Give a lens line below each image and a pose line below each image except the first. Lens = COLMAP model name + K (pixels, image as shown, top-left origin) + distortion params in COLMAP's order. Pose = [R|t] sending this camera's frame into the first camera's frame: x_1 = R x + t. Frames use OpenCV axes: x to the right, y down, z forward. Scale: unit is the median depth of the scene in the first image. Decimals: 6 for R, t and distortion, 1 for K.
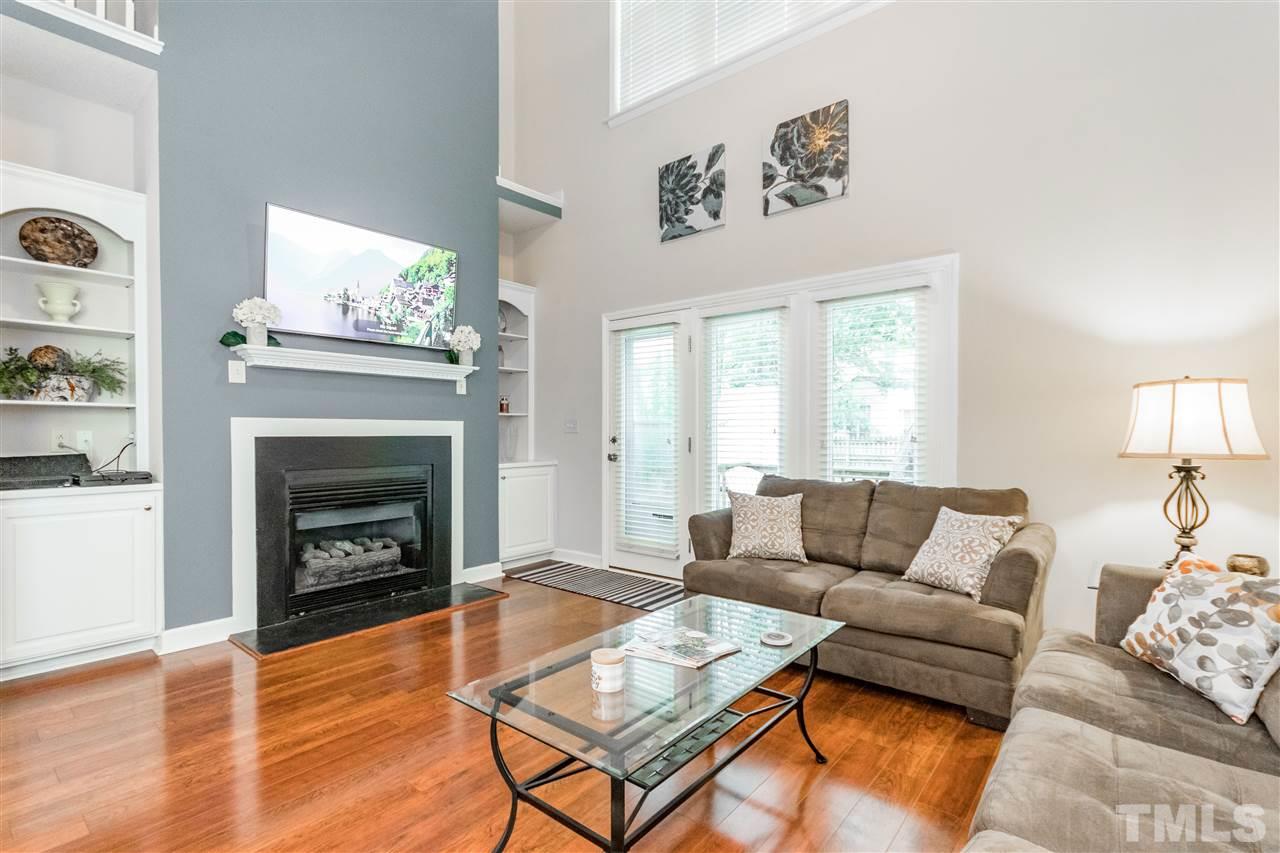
lens RADIAL K [[591.2, 0, 633.1], [0, 591.2, 438.5], [0, 0, 1]] dist [0.002131, -0.000200]
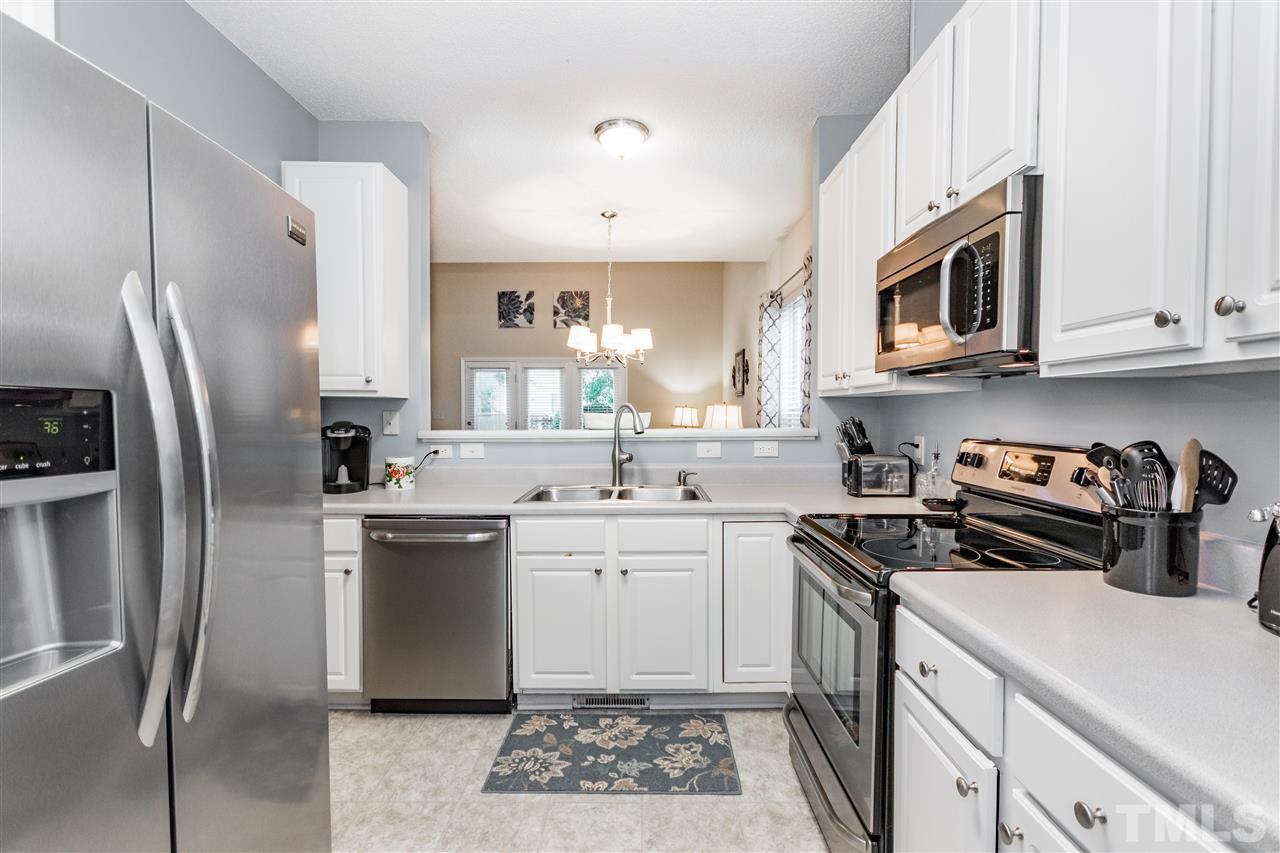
lens RADIAL K [[592.2, 0, 638.1], [0, 592.2, 438.7], [0, 0, 1]] dist [0.004356, 0.001653]
pose [[0.776109, -0.027201, 0.630012, -1.022168], [0.006507, 0.999362, 0.035131, -0.015908], [-0.630565, -0.023165, 0.775791, -1.056968]]
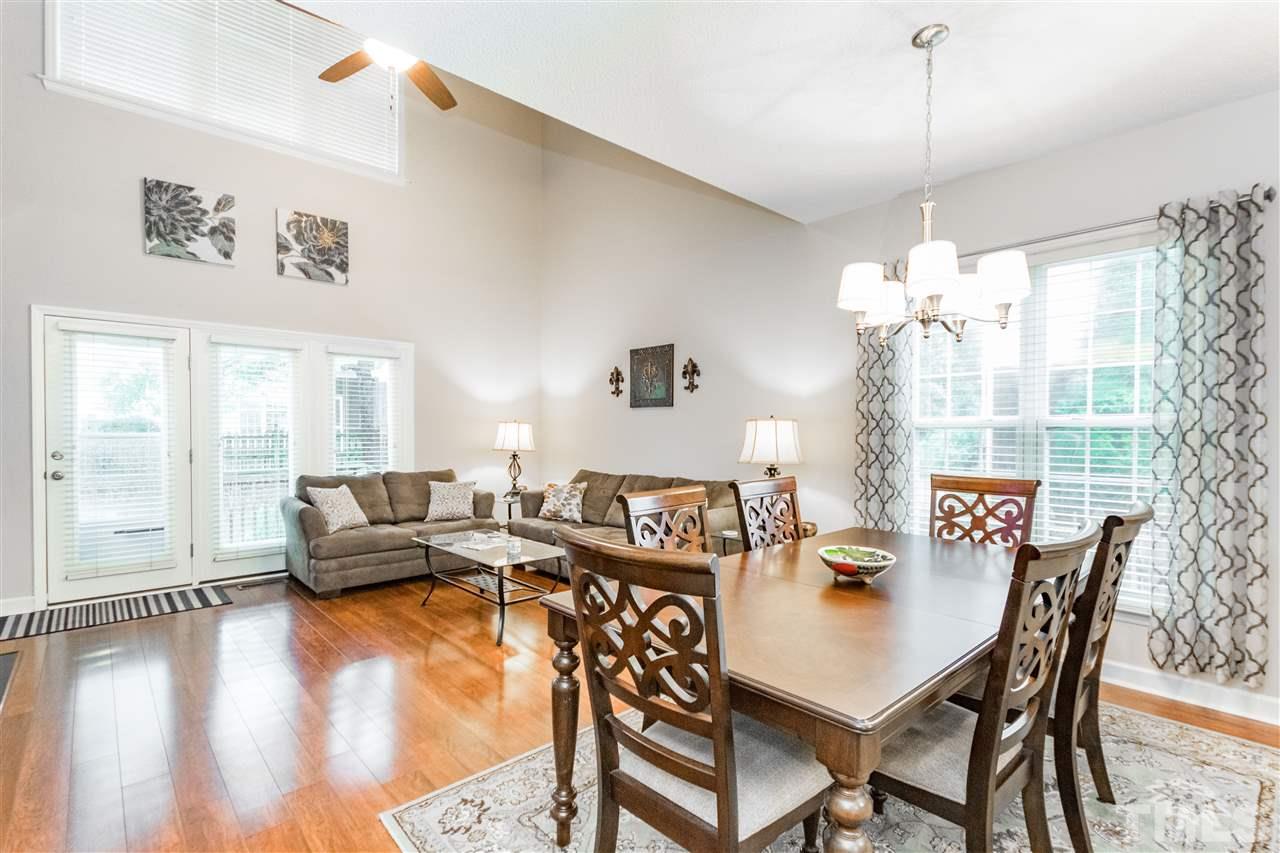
lens RADIAL K [[592.2, 0, 638.1], [0, 592.2, 438.7], [0, 0, 1]] dist [0.004356, 0.001653]
pose [[0.133497, -0.012860, 0.990966, -0.956689], [0.009683, 0.999885, 0.011671, -0.028812], [-0.991002, 0.008038, 0.133606, 0.060783]]
